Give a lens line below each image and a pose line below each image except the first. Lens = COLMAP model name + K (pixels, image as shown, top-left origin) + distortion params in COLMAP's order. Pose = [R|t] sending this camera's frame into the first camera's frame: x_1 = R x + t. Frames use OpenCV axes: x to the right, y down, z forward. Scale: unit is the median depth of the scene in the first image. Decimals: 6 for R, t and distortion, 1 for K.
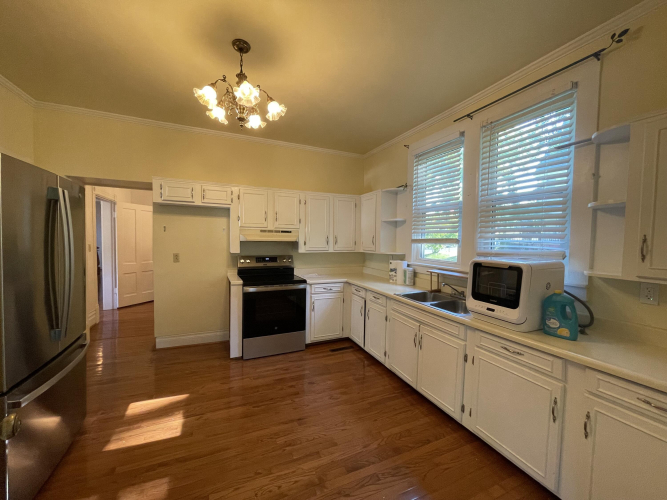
lens RADIAL K [[271.8, 0, 332.8], [0, 271.8, 251.8], [0, 0, 1]] dist [0.002410, 0.000254]
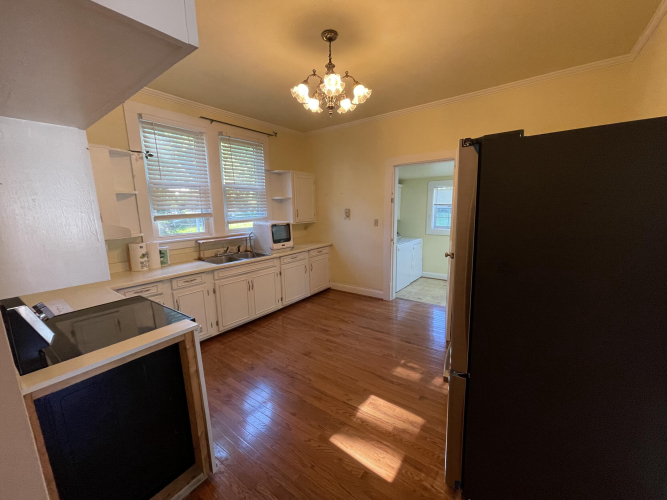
lens RADIAL K [[263.5, 0, 333.5], [0, 263.5, 250.0], [0, 0, 1]] dist [0.000119, -0.000008]
pose [[-0.498051, -0.152085, 0.853707, -0.781952], [0.051538, 0.977568, 0.204218, -0.086062], [-0.865615, 0.145709, -0.479041, 0.928820]]
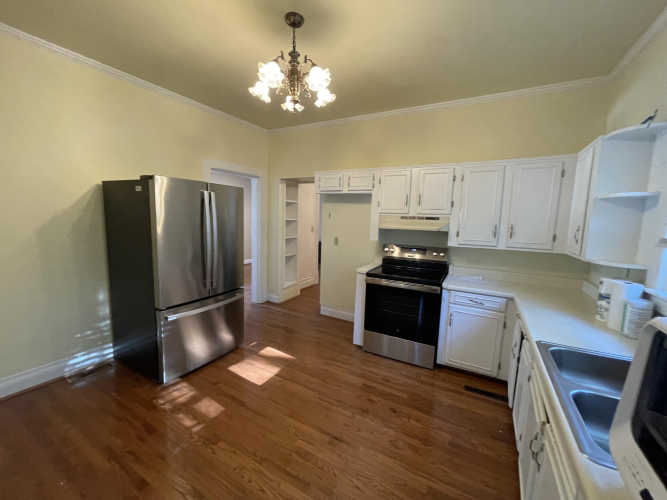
lens RADIAL K [[271.8, 0, 332.8], [0, 271.8, 251.8], [0, 0, 1]] dist [0.002410, 0.000254]
pose [[0.598692, 0.104794, -0.794095, 0.327830], [-0.055021, 0.994443, 0.089752, -0.035318], [0.799087, -0.010042, 0.601131, 0.311915]]
